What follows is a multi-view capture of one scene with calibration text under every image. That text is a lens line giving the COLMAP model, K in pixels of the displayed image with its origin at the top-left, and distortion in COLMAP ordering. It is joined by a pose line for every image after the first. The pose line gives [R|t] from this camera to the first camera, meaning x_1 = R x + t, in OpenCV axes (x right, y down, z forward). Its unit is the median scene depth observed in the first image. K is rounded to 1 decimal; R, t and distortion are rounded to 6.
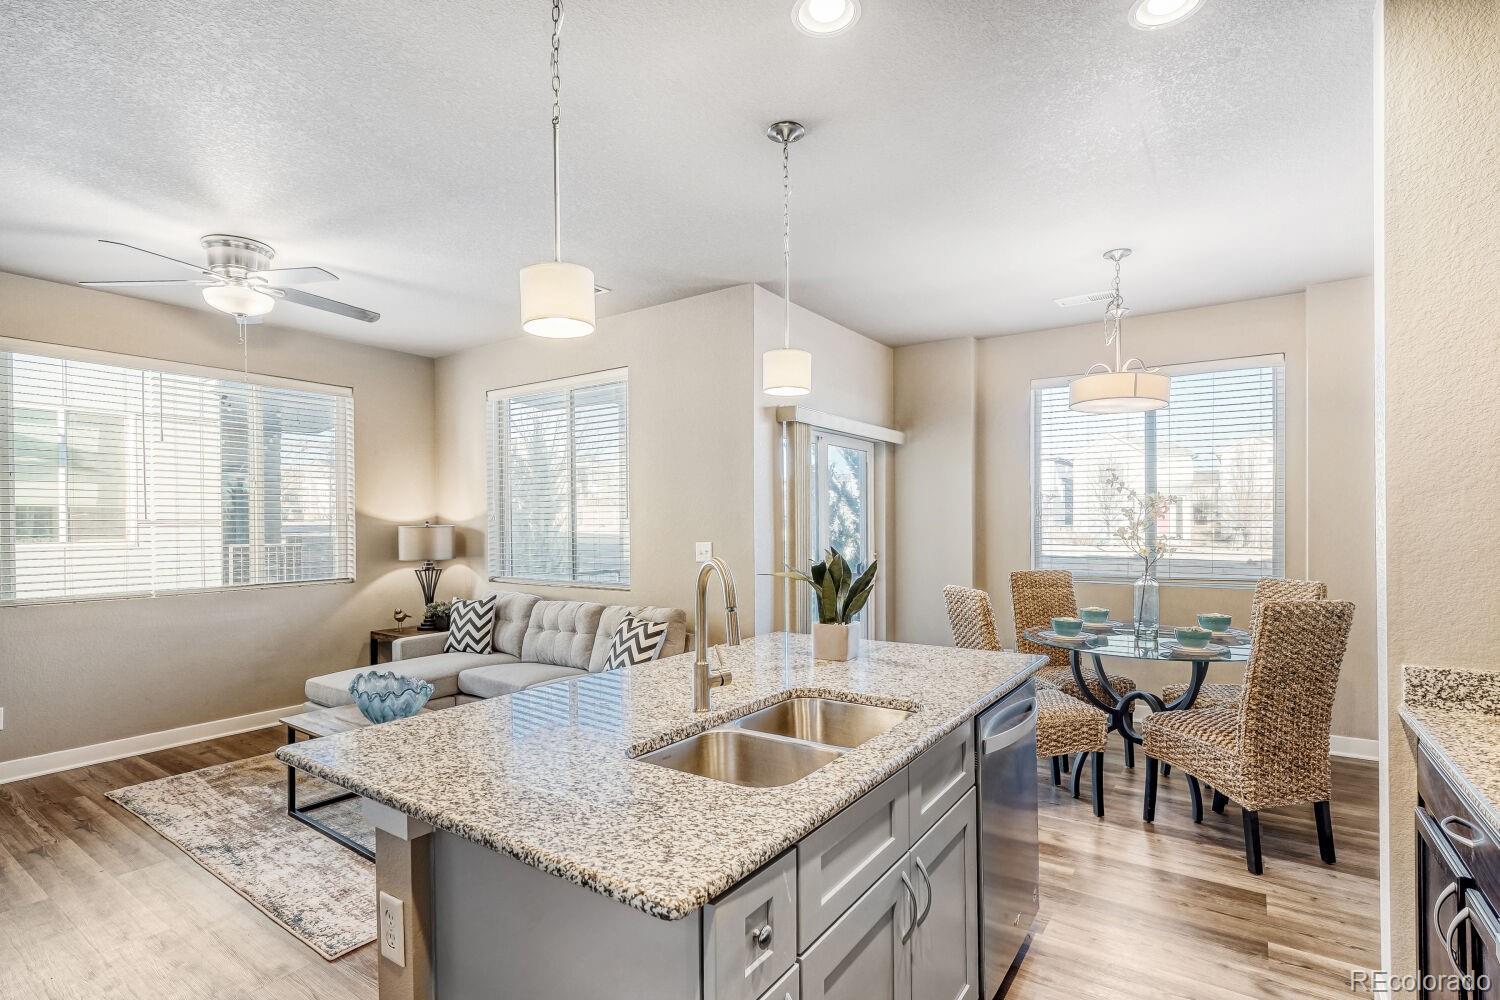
lens RADIAL K [[716.2, 0, 753.0], [0, 716.2, 517.3], [0, 0, 1]] dist [-0.035064, 0.012212]
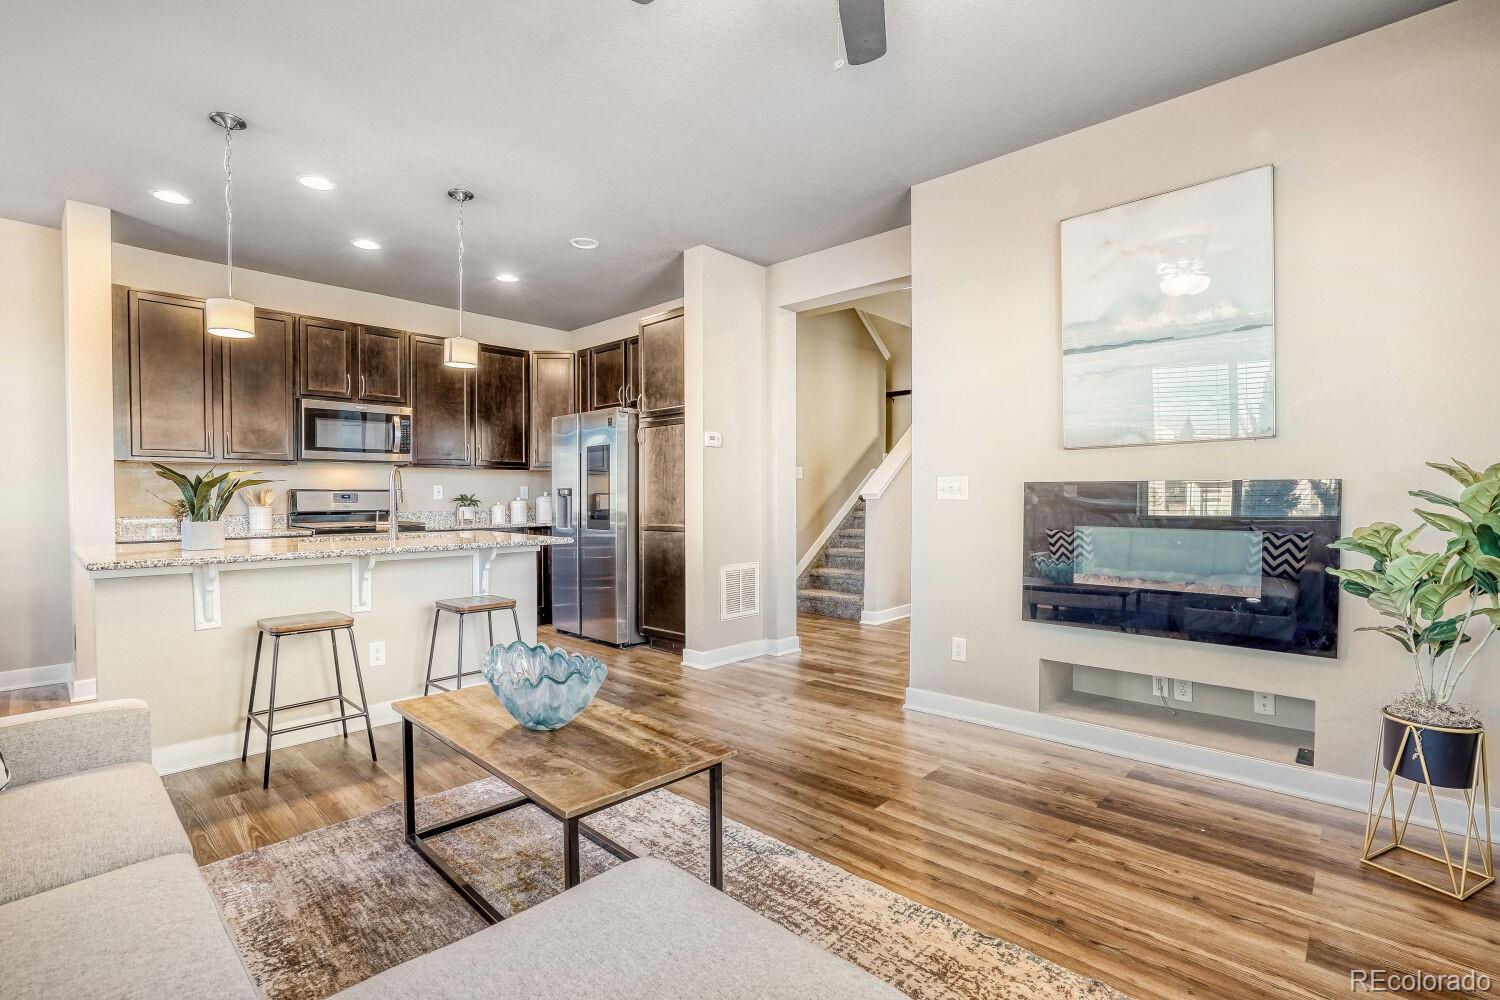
lens RADIAL K [[693.3, 0, 718.0], [0, 693.3, 496.5], [0, 0, 1]] dist [0.001981, 0.000285]
pose [[-0.983396, 0.013578, 0.180962, -0.528675], [0.013502, 0.999907, -0.001649, 0.059784], [-0.180968, 0.000821, -0.983489, 1.076636]]
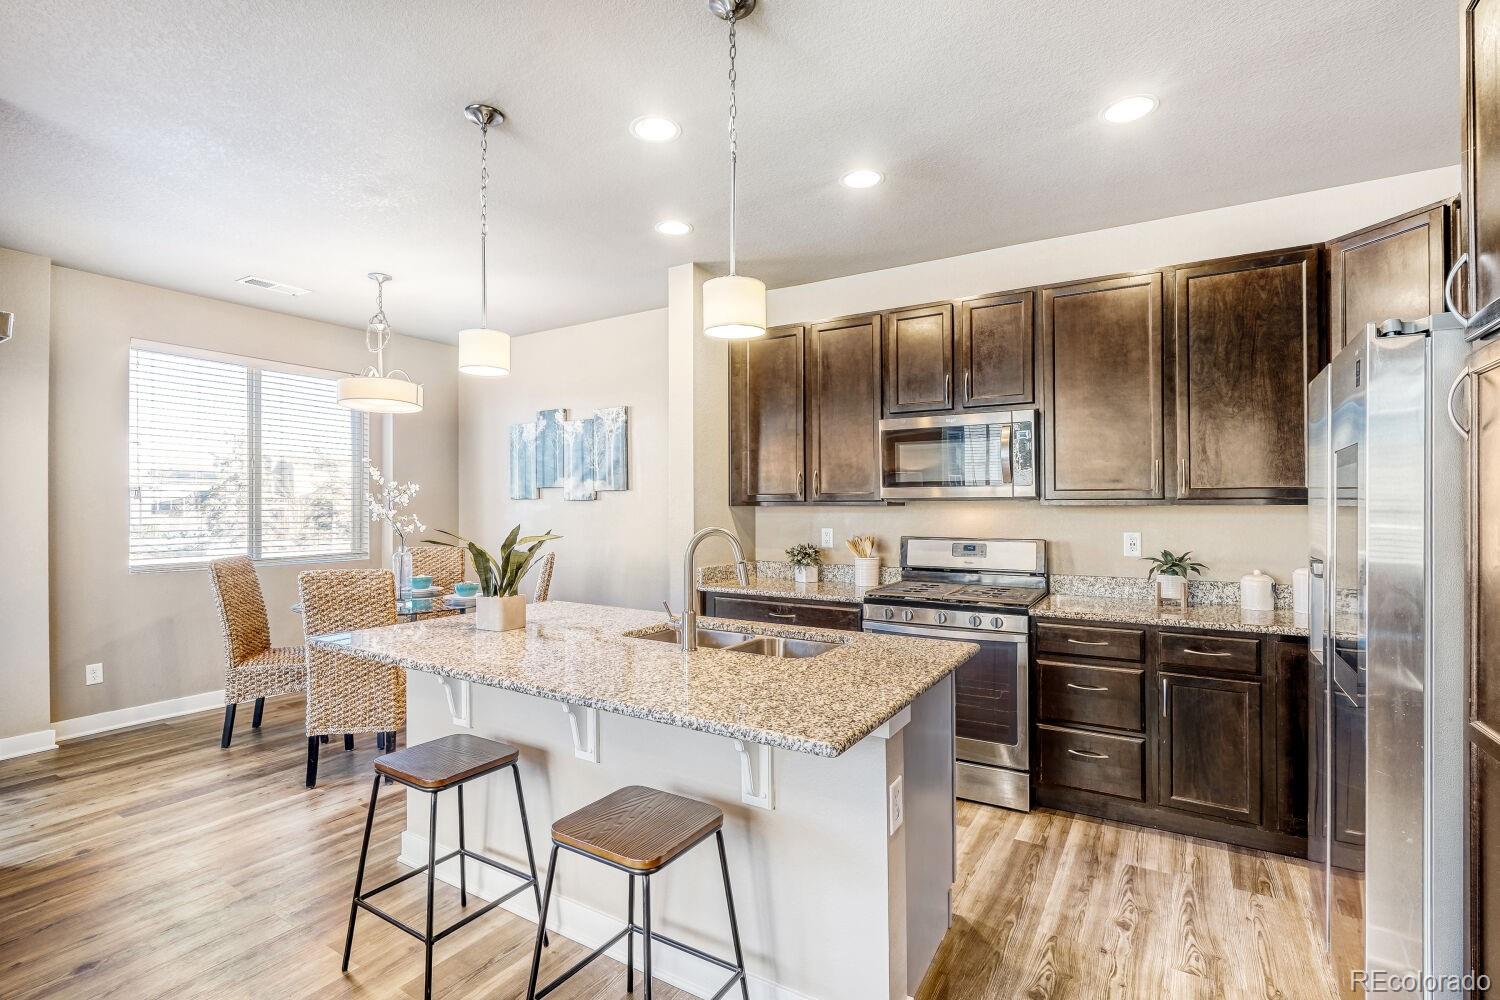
lens RADIAL K [[683.7, 0, 741.2], [0, 683.7, 503.0], [0, 0, 1]] dist [-0.018012, 0.000248]
pose [[-0.041788, 0.015265, 0.999010, -0.493840], [-0.001876, 0.999880, -0.015357, 0.010705], [-0.999125, -0.002516, -0.041754, 0.372300]]
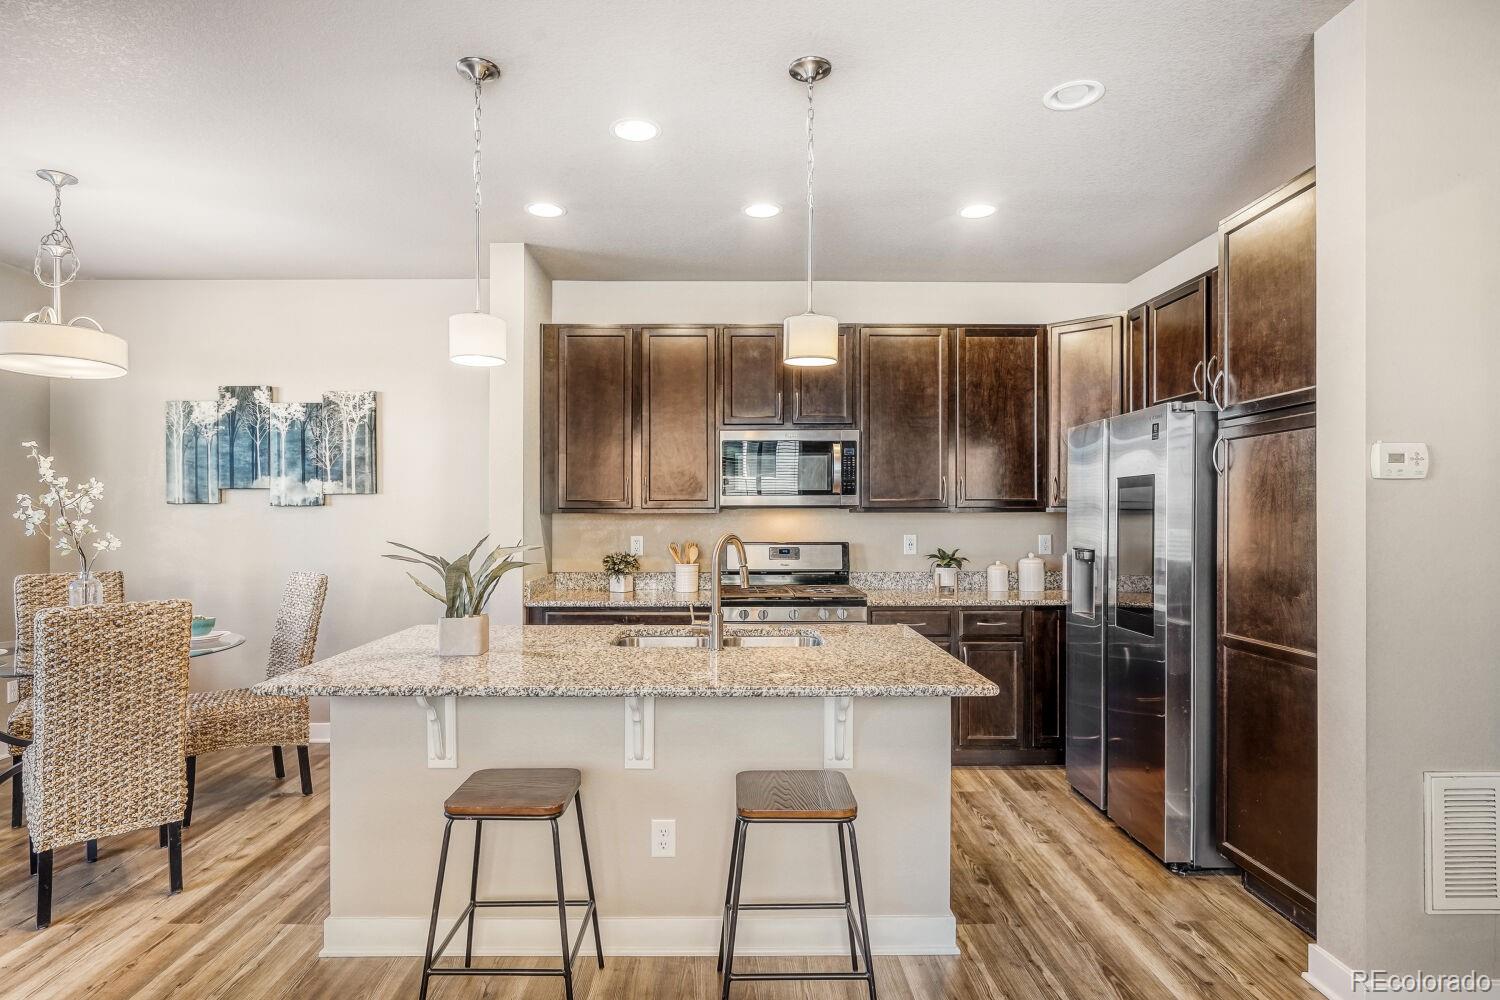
lens RADIAL K [[787.6, 0, 723.9], [0, 787.6, 511.1], [0, 0, 1]] dist [-0.018311, 0.002581]
pose [[-0.561621, 0.011631, 0.827313, -0.499053], [0.004615, 0.999930, -0.010925, 0.009822], [-0.827382, -0.002318, -0.561636, 0.693254]]
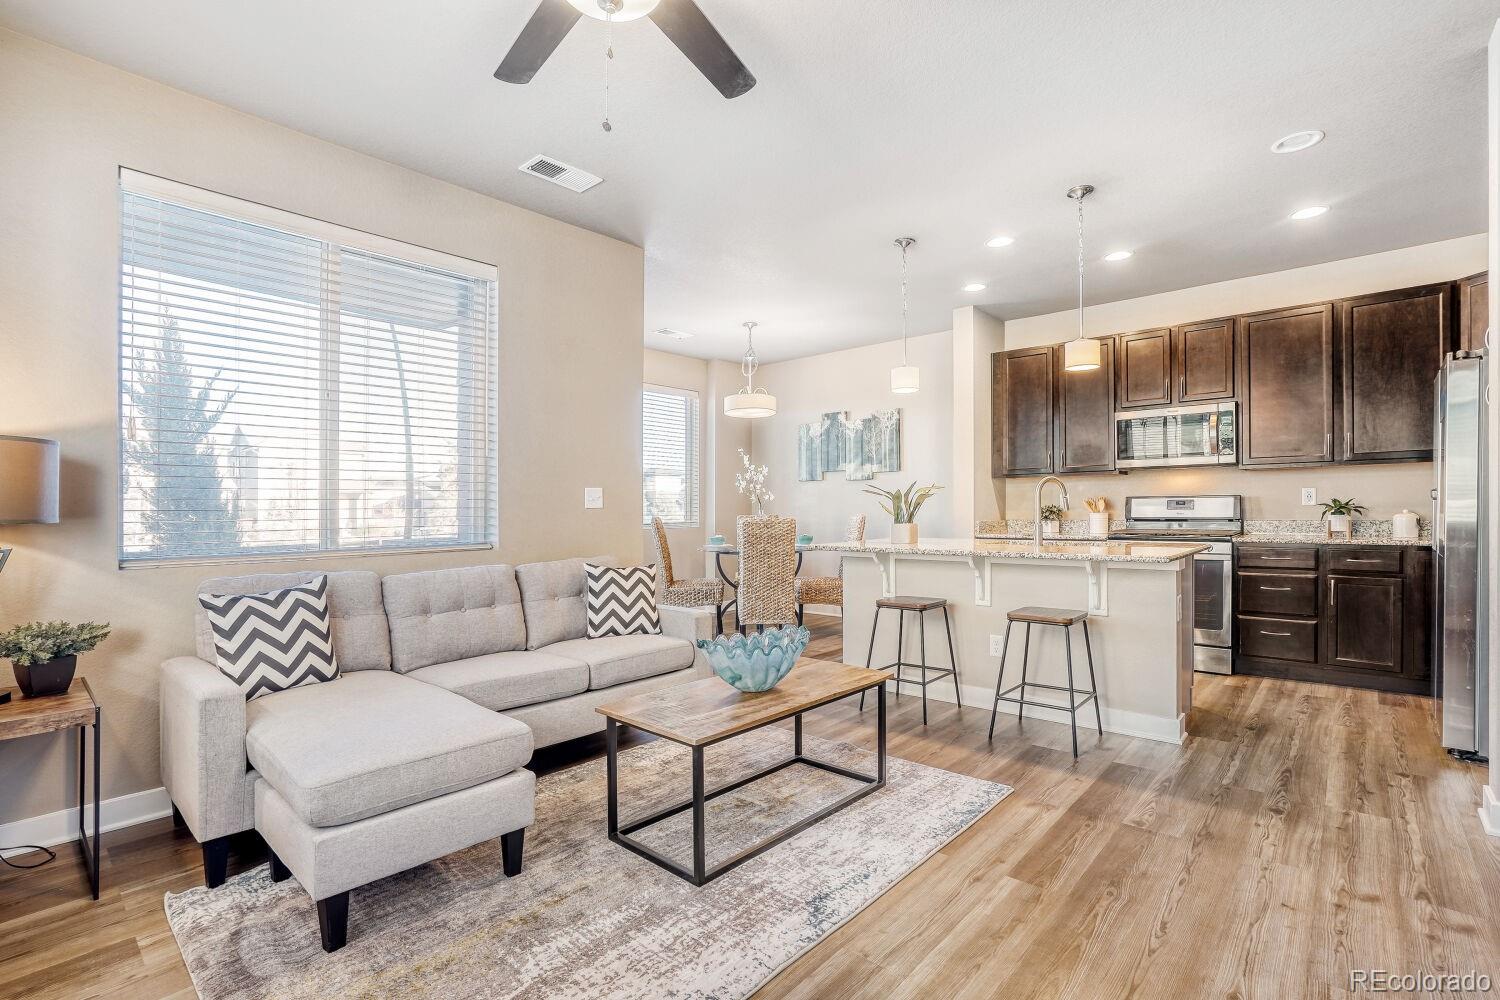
lens RADIAL K [[677.5, 0, 765.0], [0, 677.5, 522.8], [0, 0, 1]] dist [-0.055172, 0.020052]
pose [[0.128170, -0.011787, 0.991682, -0.857228], [0.006553, 0.999918, 0.011038, 0.065189], [-0.991731, 0.005084, 0.128237, 0.599908]]
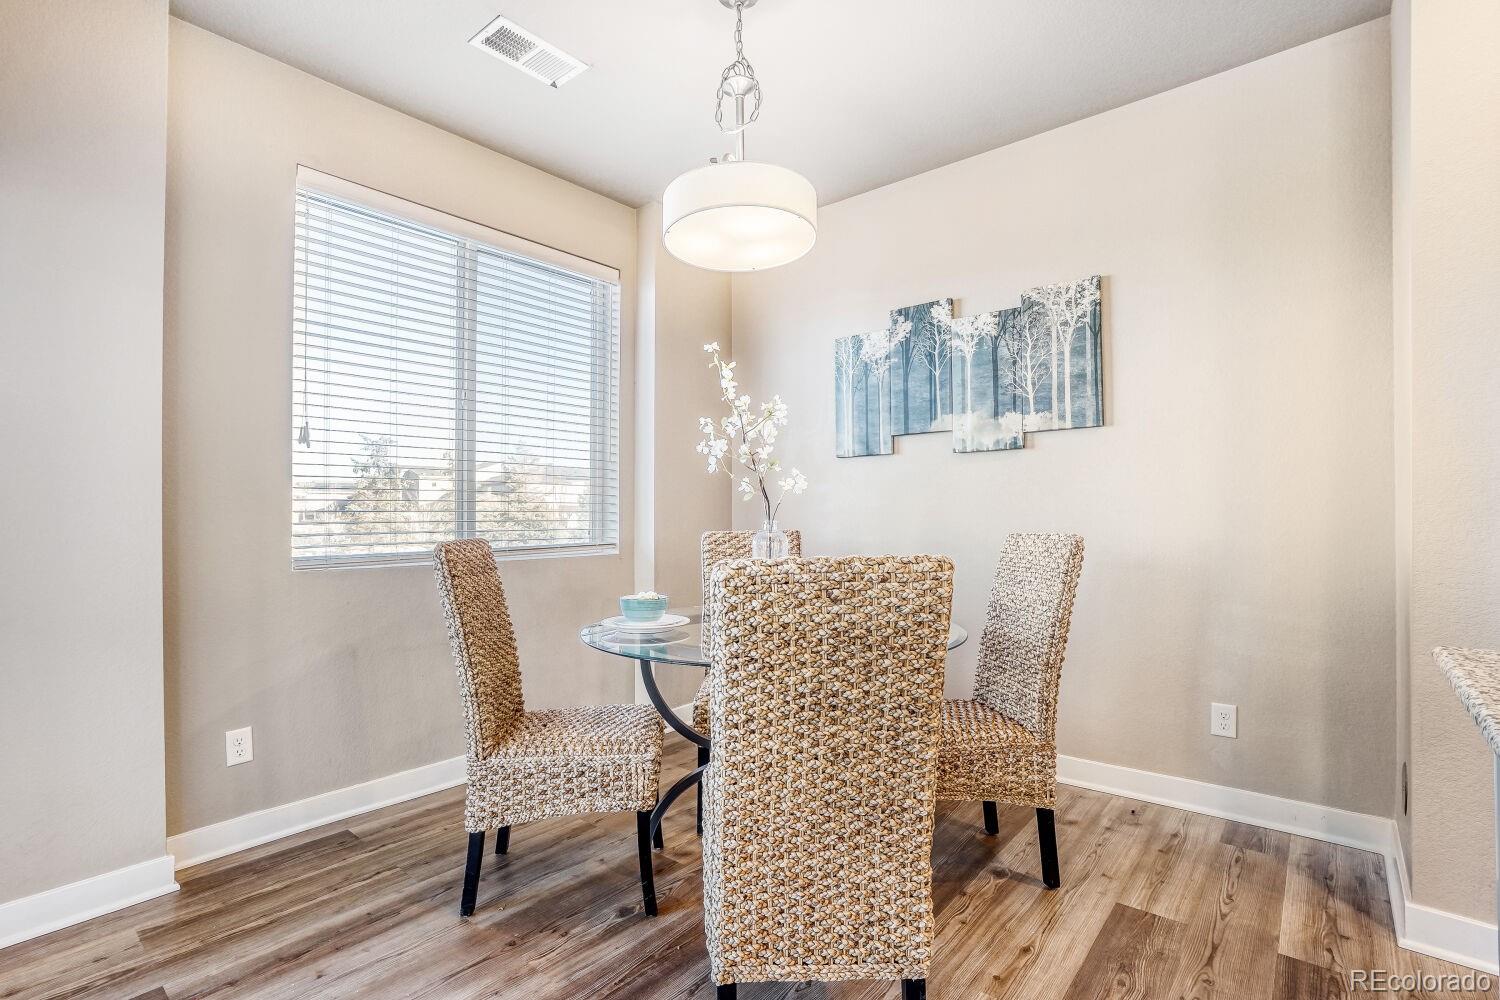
lens RADIAL K [[697.4, 0, 745.6], [0, 697.4, 505.3], [0, 0, 1]] dist [-0.036458, 0.000608]
pose [[0.099437, 0.019815, 0.994847, -0.056403], [0.002191, 0.999795, -0.020133, 0.053451], [-0.995041, 0.004182, 0.099373, 0.745024]]
